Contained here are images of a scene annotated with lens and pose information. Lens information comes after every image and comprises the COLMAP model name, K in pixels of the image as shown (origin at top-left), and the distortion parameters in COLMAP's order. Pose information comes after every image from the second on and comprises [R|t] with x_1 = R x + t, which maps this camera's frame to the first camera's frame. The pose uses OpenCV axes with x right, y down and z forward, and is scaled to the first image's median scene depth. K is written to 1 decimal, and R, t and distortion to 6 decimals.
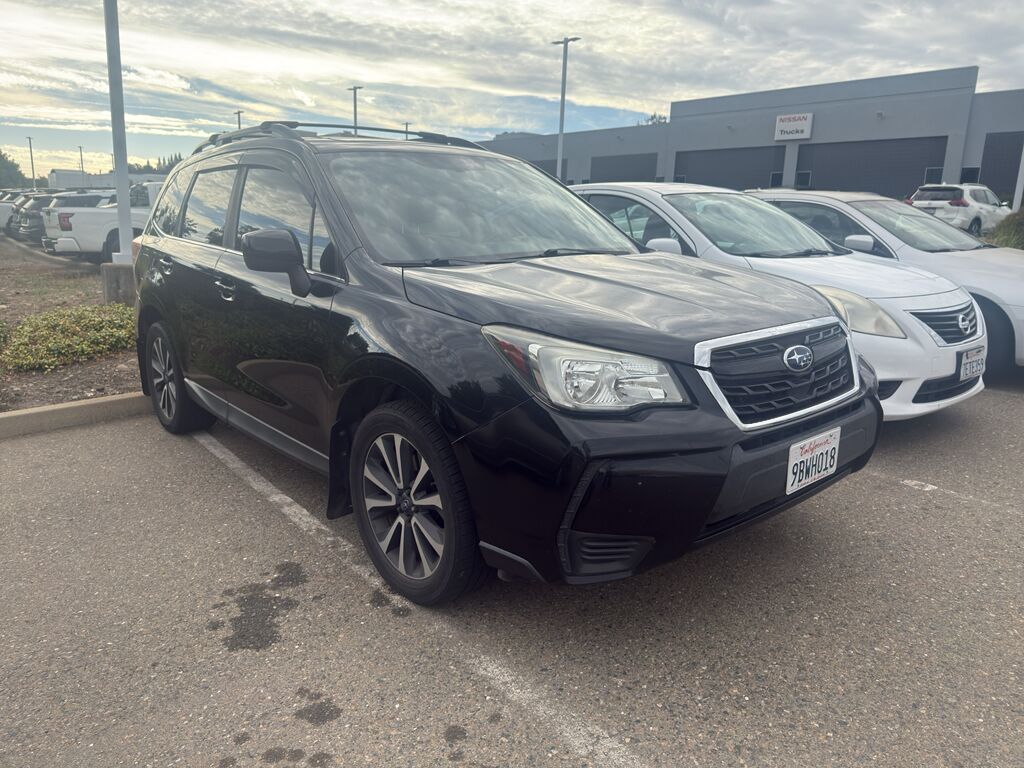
lens RADIAL K [[719.0, 0, 511.9], [0, 719.0, 378.6], [0, 0, 1]] dist [0.004002, -0.006925]
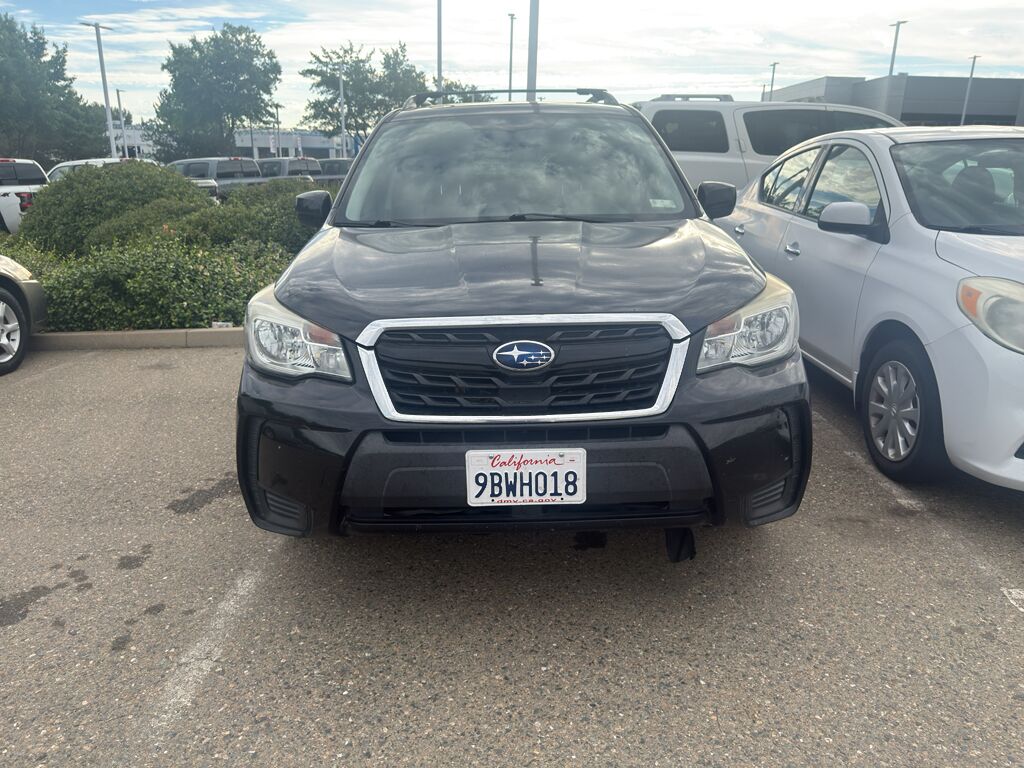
lens RADIAL K [[726.7, 0, 514.3], [0, 726.7, 355.8], [0, 0, 1]] dist [0.039661, -0.050363]
pose [[0.771979, 0.145435, -0.618787, 0.840029], [-0.128378, 0.989086, 0.072306, -0.080862], [0.622549, 0.023620, 0.782224, 0.294800]]
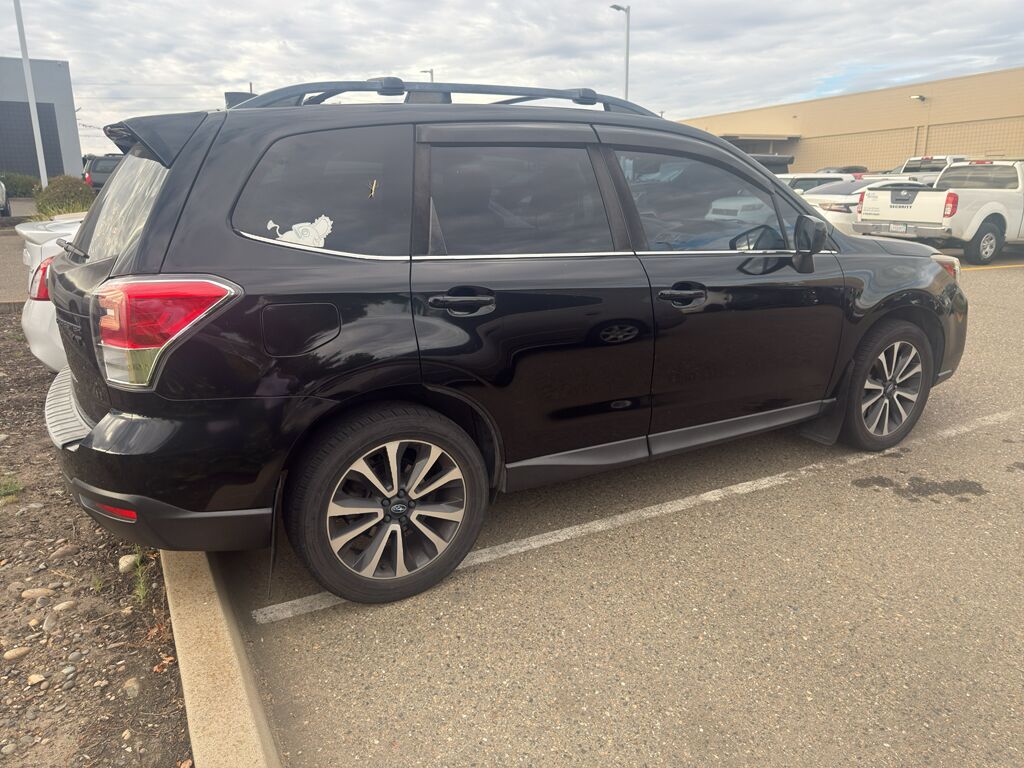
lens RADIAL K [[724.0, 0, 510.1], [0, 724.0, 379.3], [0, 0, 1]] dist [0.022953, -0.030362]
pose [[0.191484, -0.263151, 0.945561, -1.780078], [0.221949, 0.950042, 0.219451, -0.365374], [-0.956071, 0.167844, 0.240324, 1.409268]]
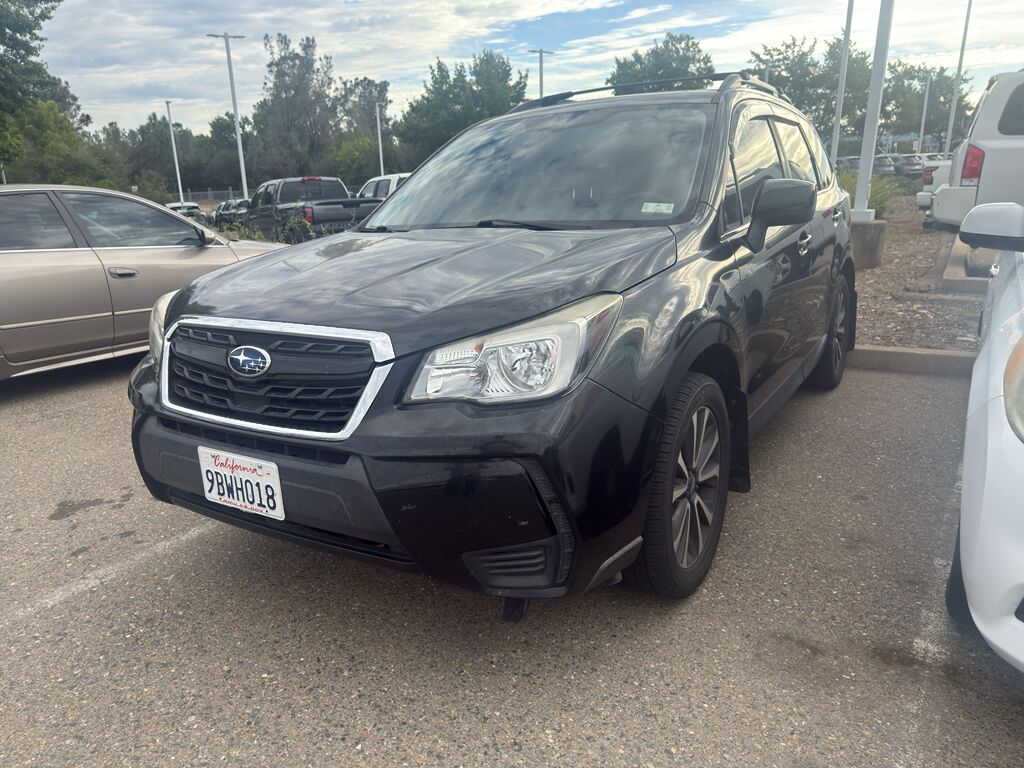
lens RADIAL K [[724.0, 0, 510.1], [0, 724.0, 379.3], [0, 0, 1]] dist [0.022953, -0.030362]
pose [[0.308367, 0.231444, -0.922683, 1.169712], [-0.172148, 0.967514, 0.185156, -0.198548], [0.935561, 0.101742, 0.338191, 0.913968]]
